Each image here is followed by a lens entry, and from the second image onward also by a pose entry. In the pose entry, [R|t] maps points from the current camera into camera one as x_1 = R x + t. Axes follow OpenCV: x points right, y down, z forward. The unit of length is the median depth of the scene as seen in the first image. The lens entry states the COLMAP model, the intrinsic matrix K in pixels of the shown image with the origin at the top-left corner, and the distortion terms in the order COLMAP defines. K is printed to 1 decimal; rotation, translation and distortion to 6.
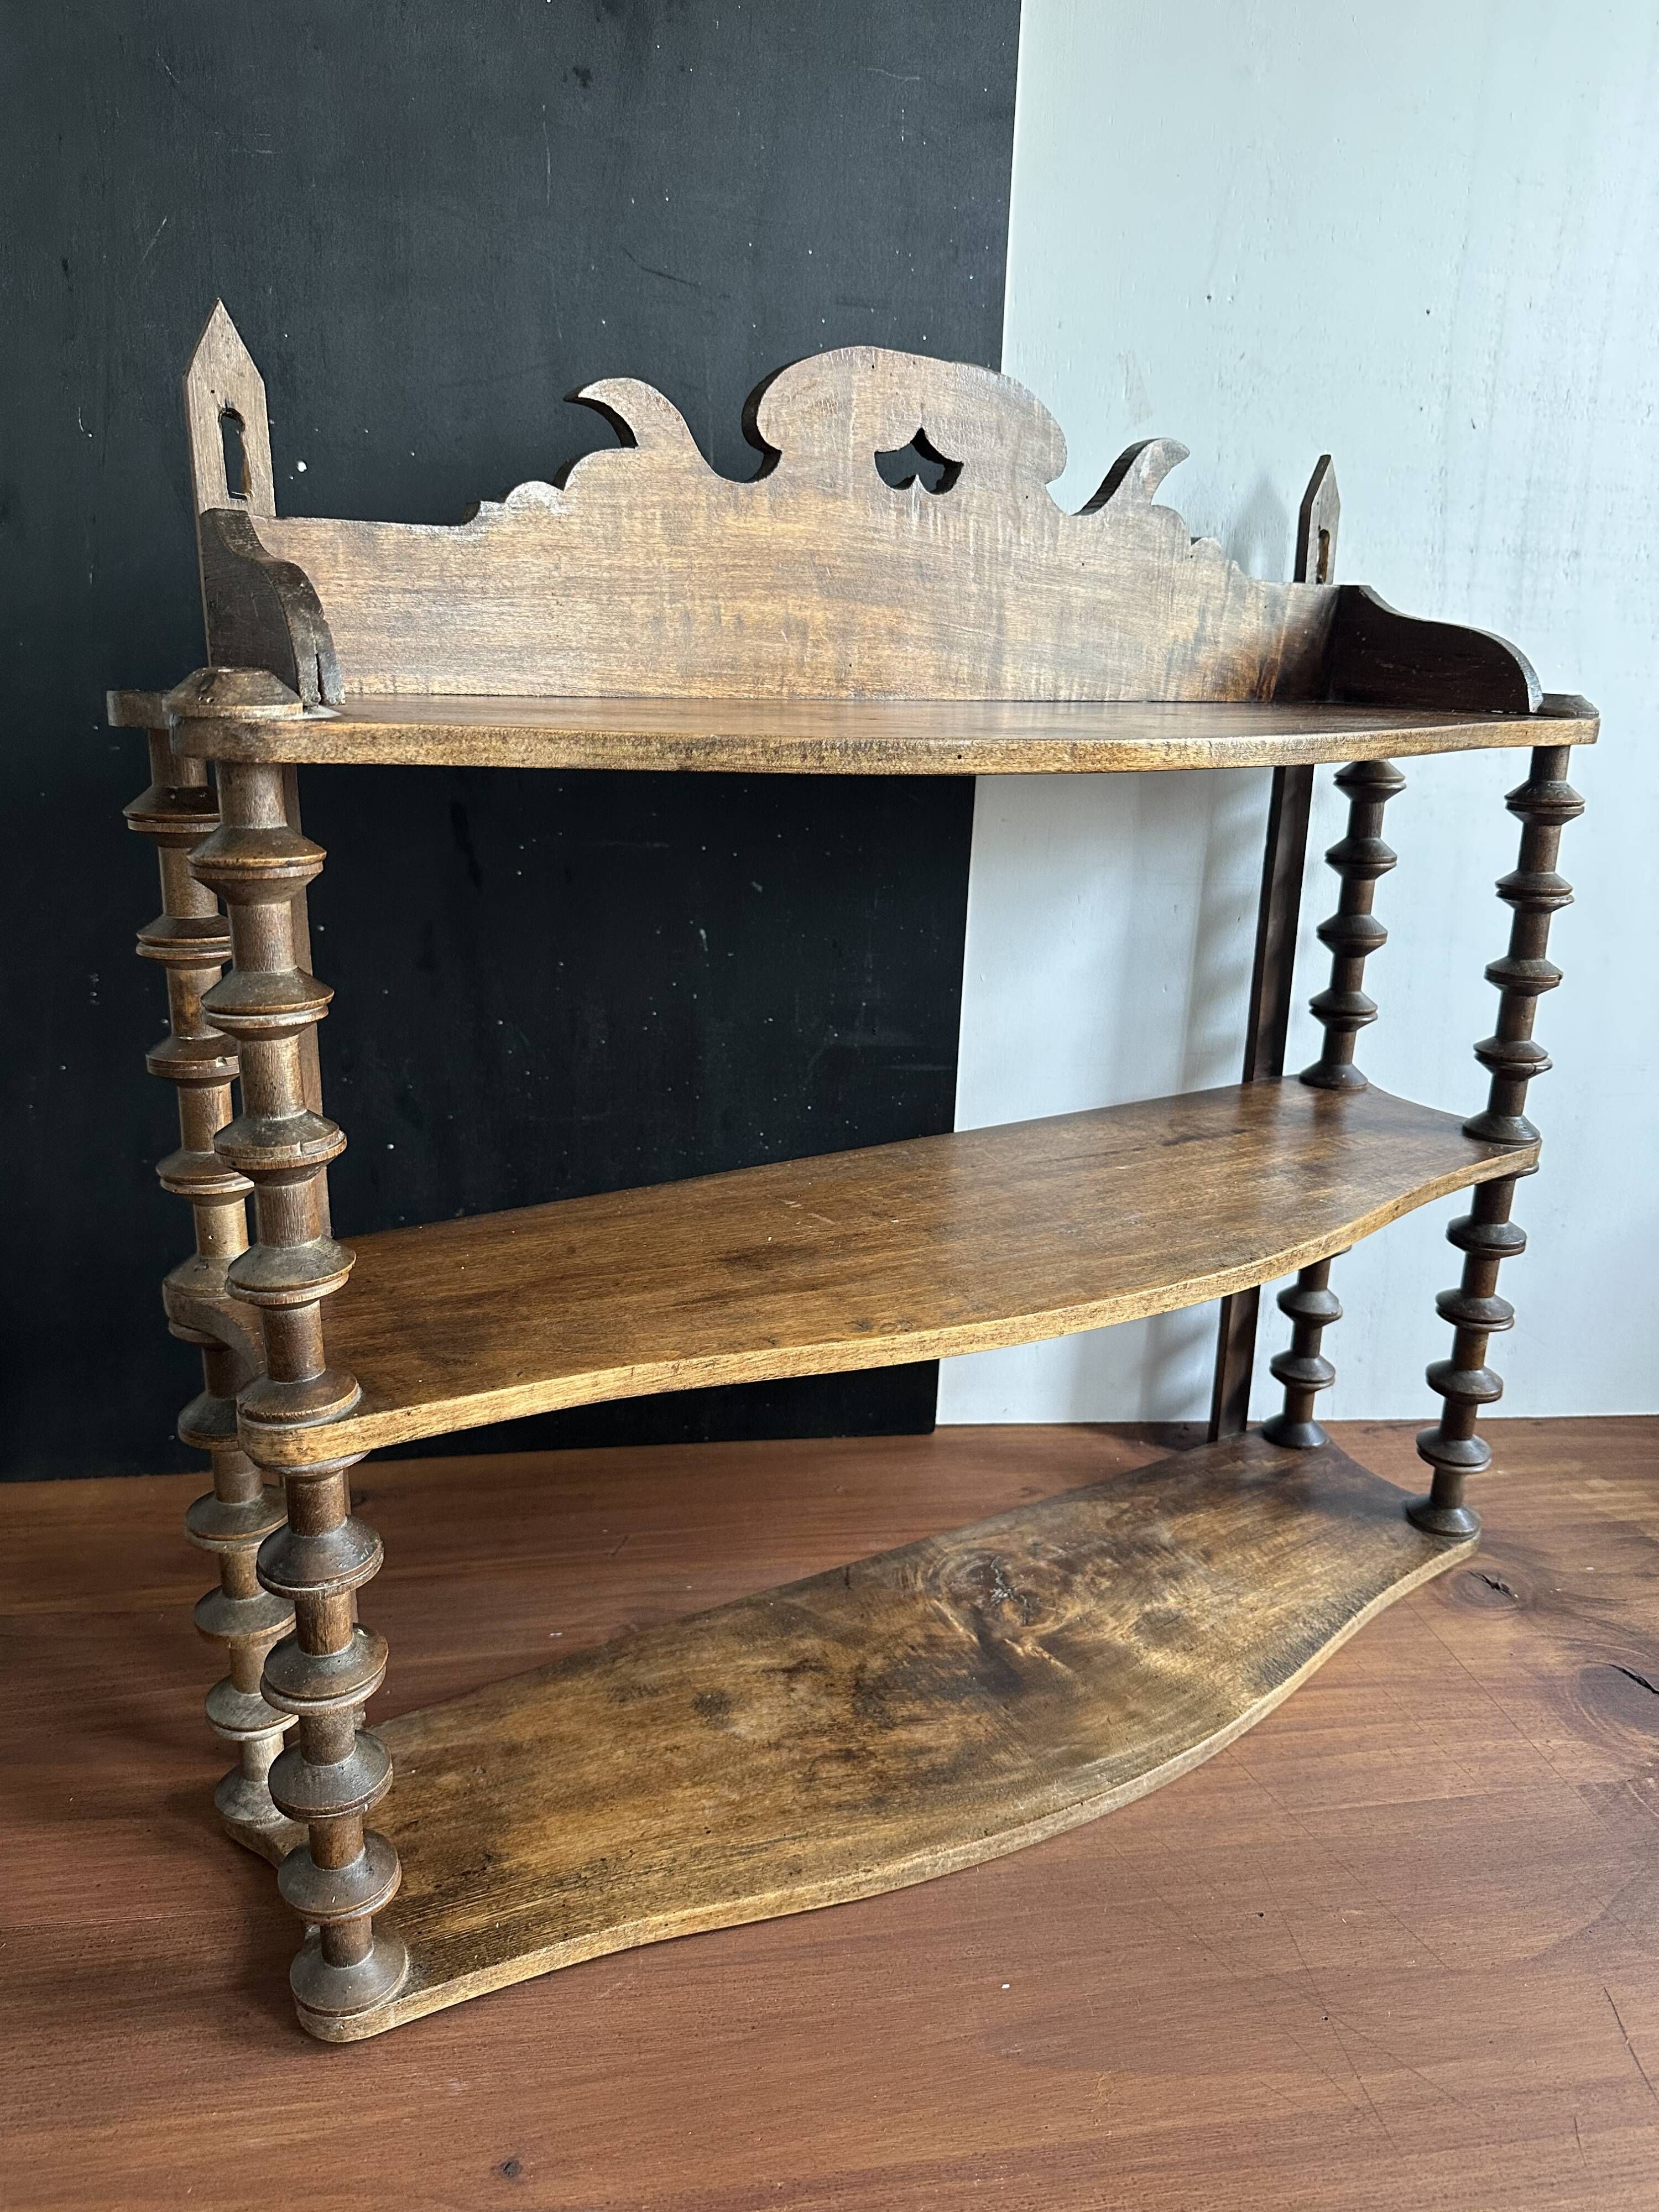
lens RADIAL K [[1569.7, 0, 833.7], [0, 1569.7, 1109.0], [0, 0, 1]] dist [0.136495, -0.321864]
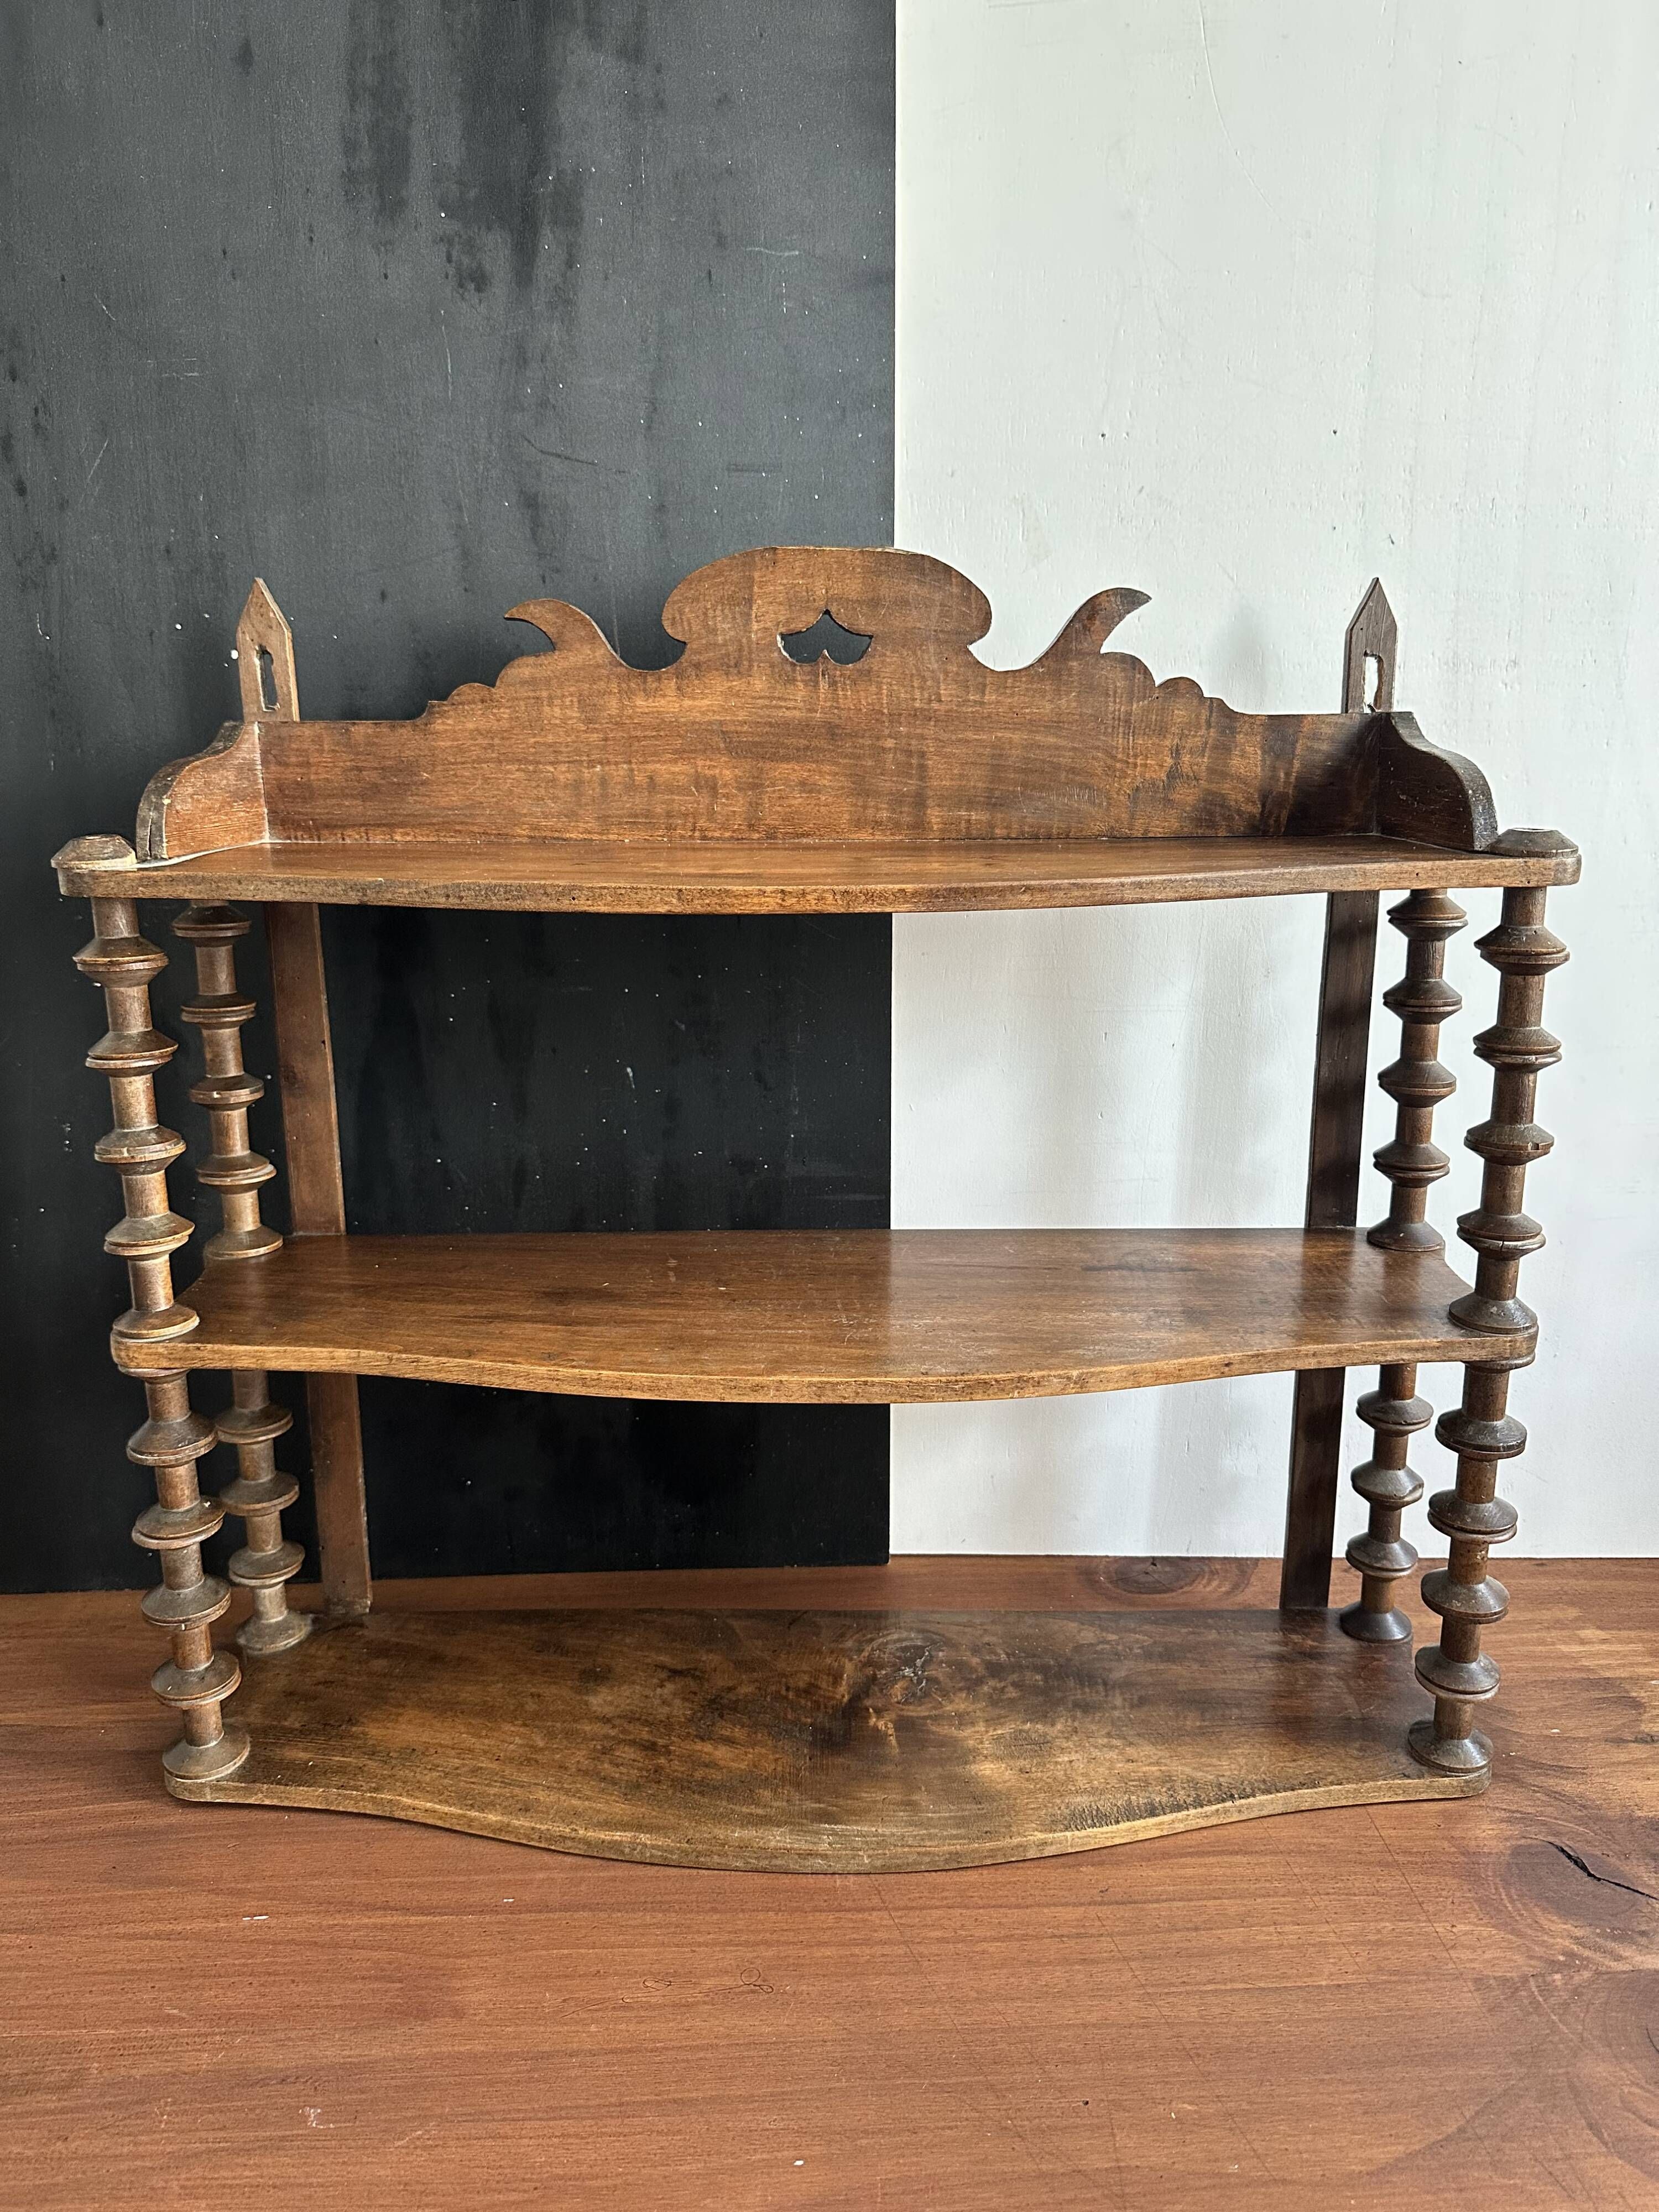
lens RADIAL K [[1553.5, 0, 823.2], [0, 1553.5, 1112.7], [0, 0, 1]] dist [0.180215, -0.441473]
pose [[0.838965, 0.093742, -0.536050, 0.700491], [-0.122626, 0.992282, -0.018394, -0.044551], [0.530189, 0.081166, 0.843986, 0.064655]]
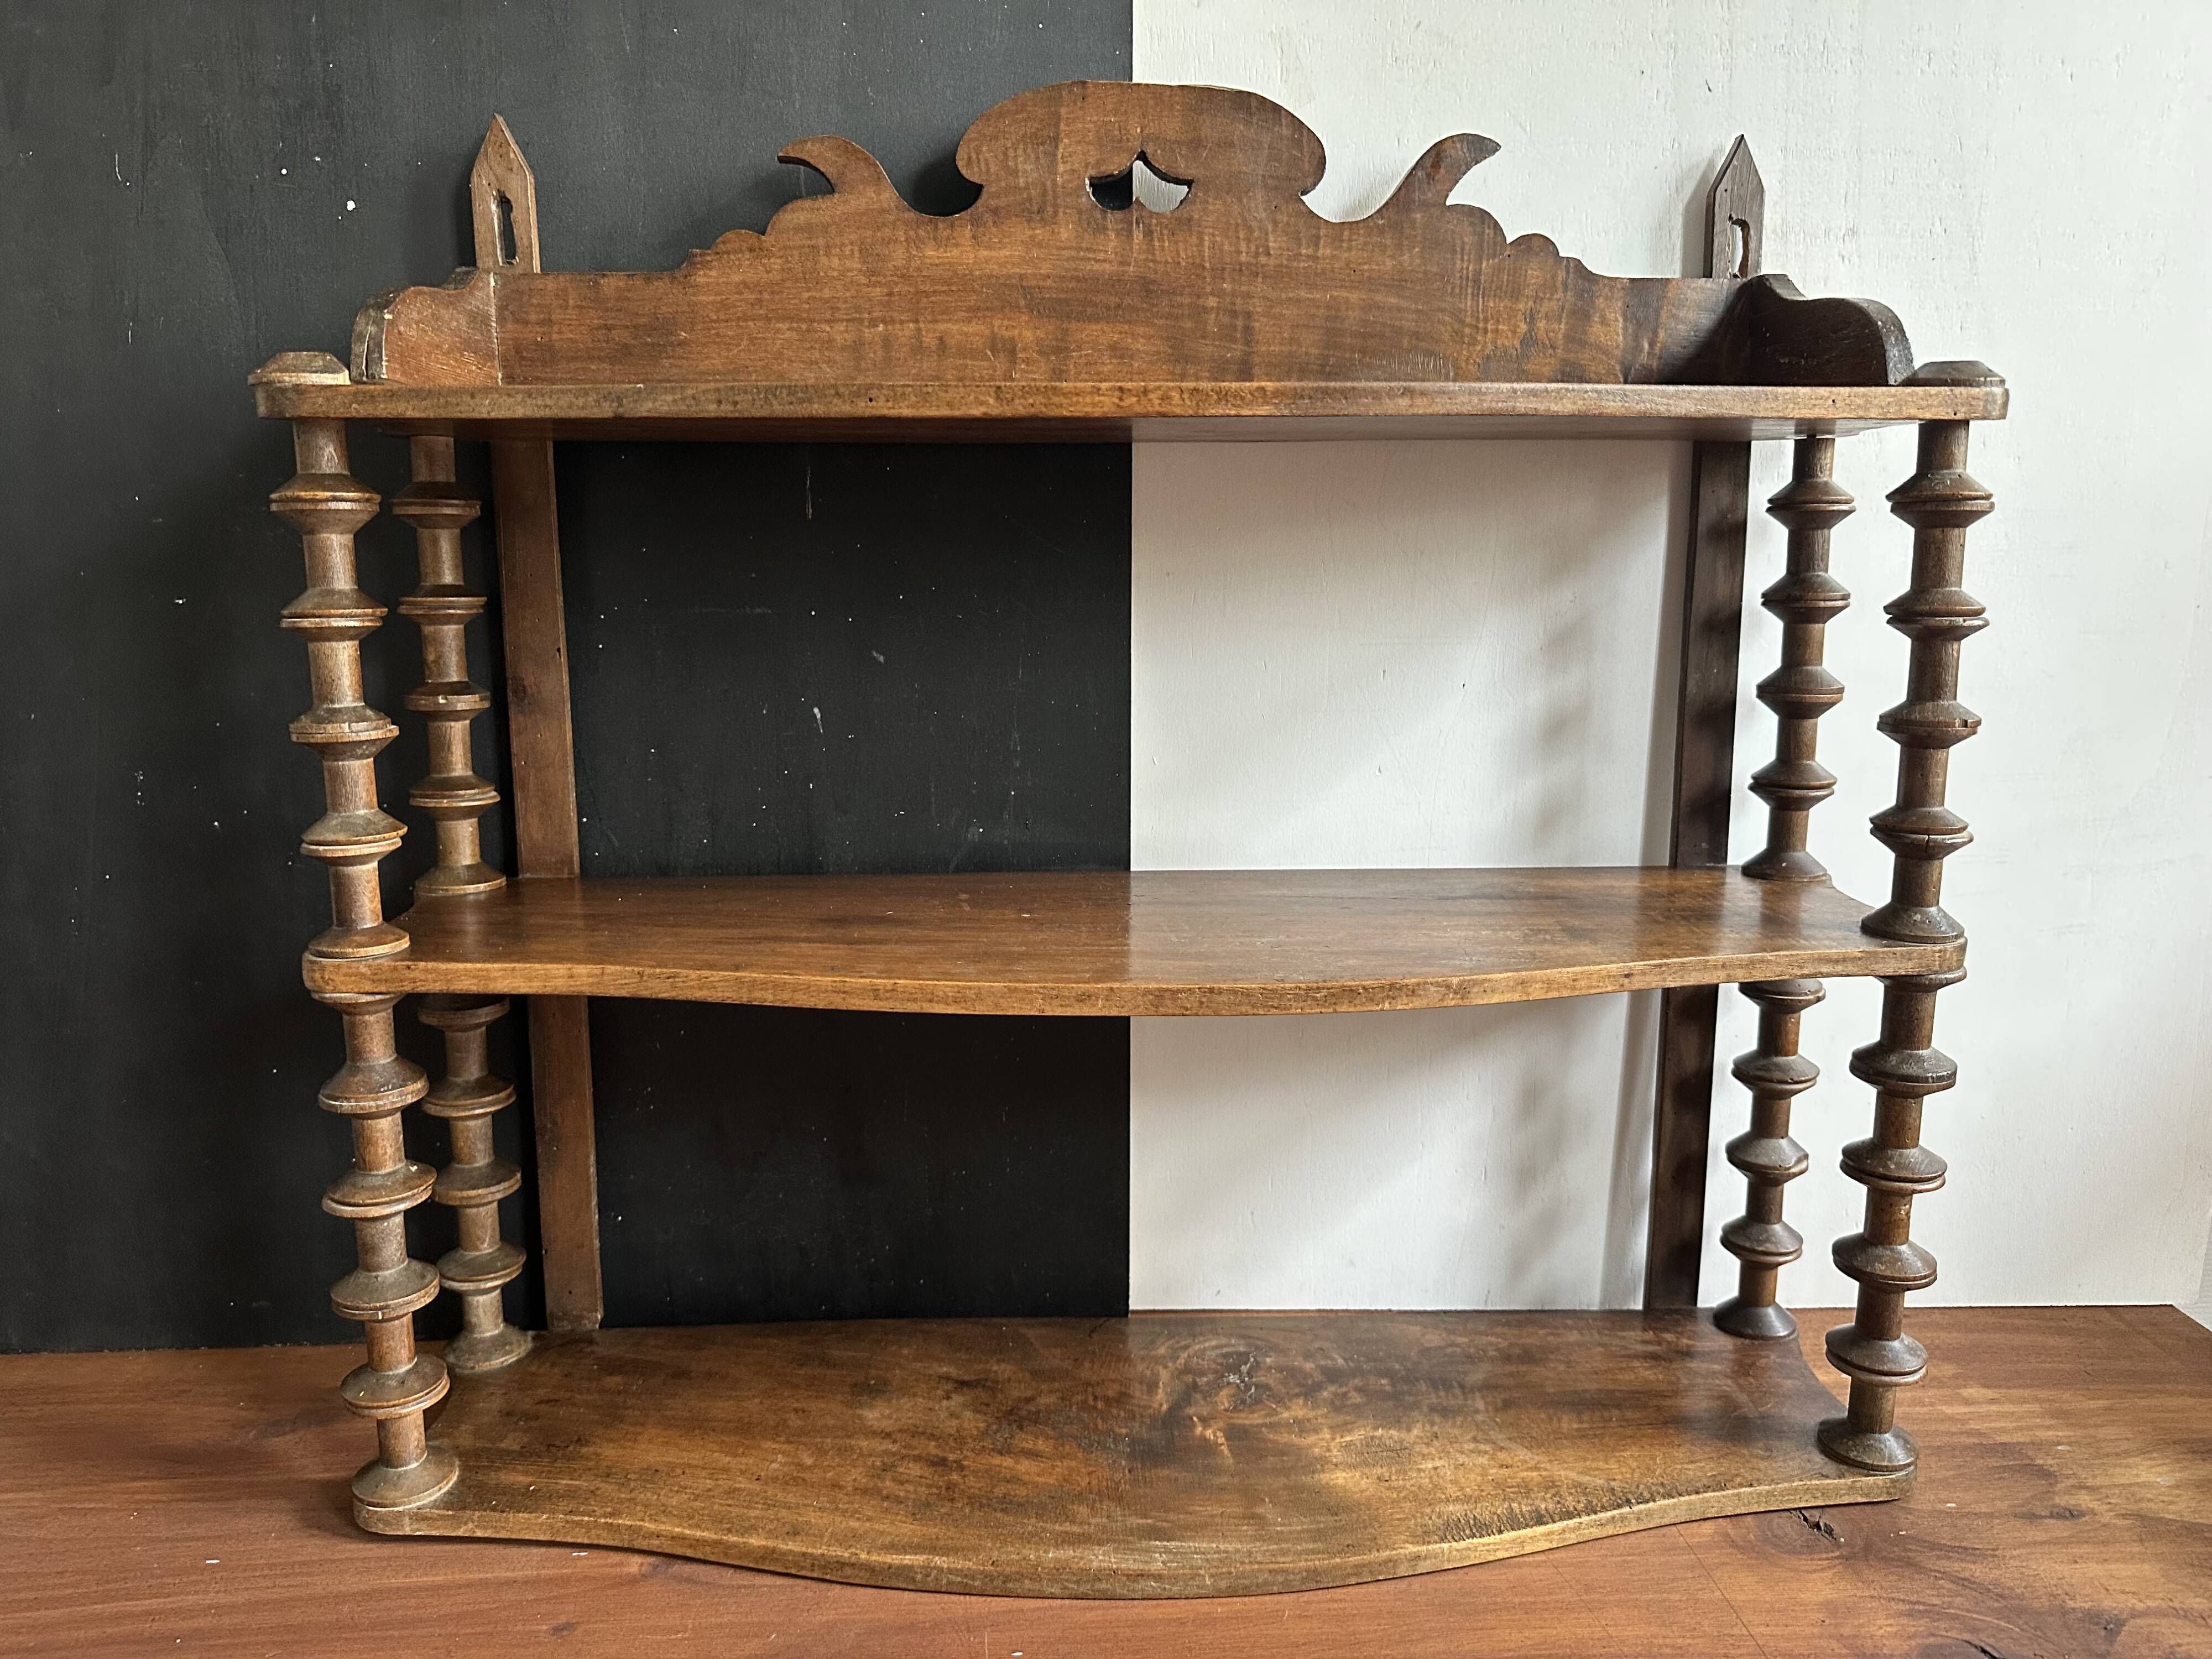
lens RADIAL K [[1568.5, 0, 1101.5], [0, 1568.5, 837.2], [0, 0, 1]] dist [0.110122, -0.253885]
pose [[0.860513, 0.056489, -0.506286, 0.577214], [-0.116850, 0.989222, -0.088234, 0.104269], [0.495846, 0.135086, 0.857840, 0.168782]]
